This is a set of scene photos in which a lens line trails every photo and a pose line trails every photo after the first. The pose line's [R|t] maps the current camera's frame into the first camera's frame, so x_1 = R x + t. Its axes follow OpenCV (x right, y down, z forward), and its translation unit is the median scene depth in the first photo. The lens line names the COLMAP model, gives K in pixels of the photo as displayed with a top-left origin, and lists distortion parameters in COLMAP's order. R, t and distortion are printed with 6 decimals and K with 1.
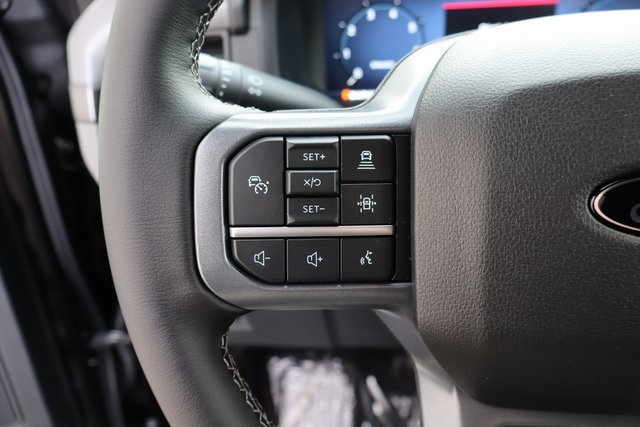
lens RADIAL K [[544.5, 0, 341.9], [0, 544.5, 219.3], [0, 0, 1]] dist [0.008906, 0.001652]
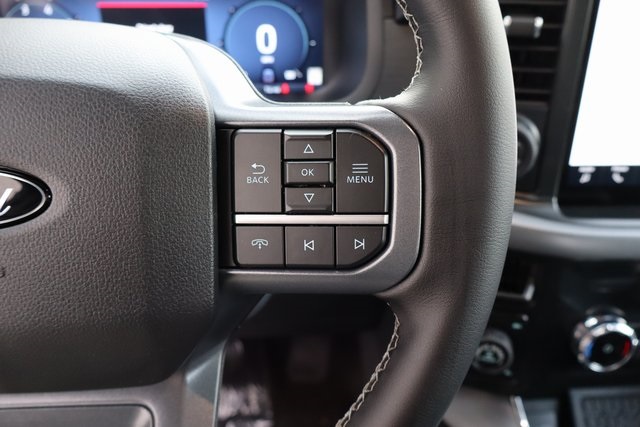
lens RADIAL K [[535.6, 0, 322.8], [0, 535.6, 212.0], [0, 0, 1]] dist [-0.007779, 0.009170]
pose [[0.988887, -0.011302, 0.148238, 1.029543], [0.011178, 0.999936, 0.001665, 0.000181], [-0.148247, 0.000011, 0.988950, -0.119343]]
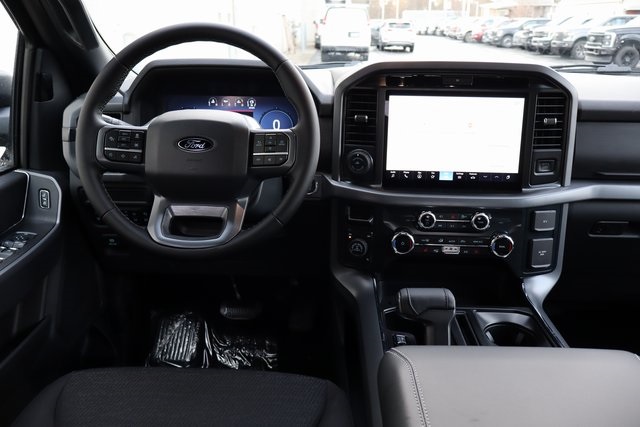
lens RADIAL K [[535.6, 0, 319.1], [0, 535.6, 215.8], [0, 0, 1]] dist [-0.007779, 0.009170]
pose [[0.997378, 0.049424, 0.052860, 1.347215], [-0.037724, 0.978443, -0.203043, 1.383666], [-0.061756, 0.200516, 0.977742, -3.306025]]
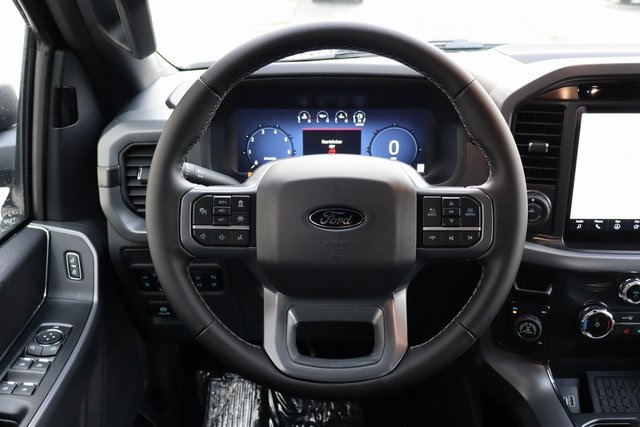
lens RADIAL K [[578.4, 0, 318.1], [0, 578.4, 212.9], [0, 0, 1]] dist [0.013899, -0.022467]
pose [[0.996840, 0.020539, 0.076738, 0.219405], [-0.010166, 0.991039, -0.133186, 0.345933], [-0.078786, 0.131985, 0.988116, -2.074442]]
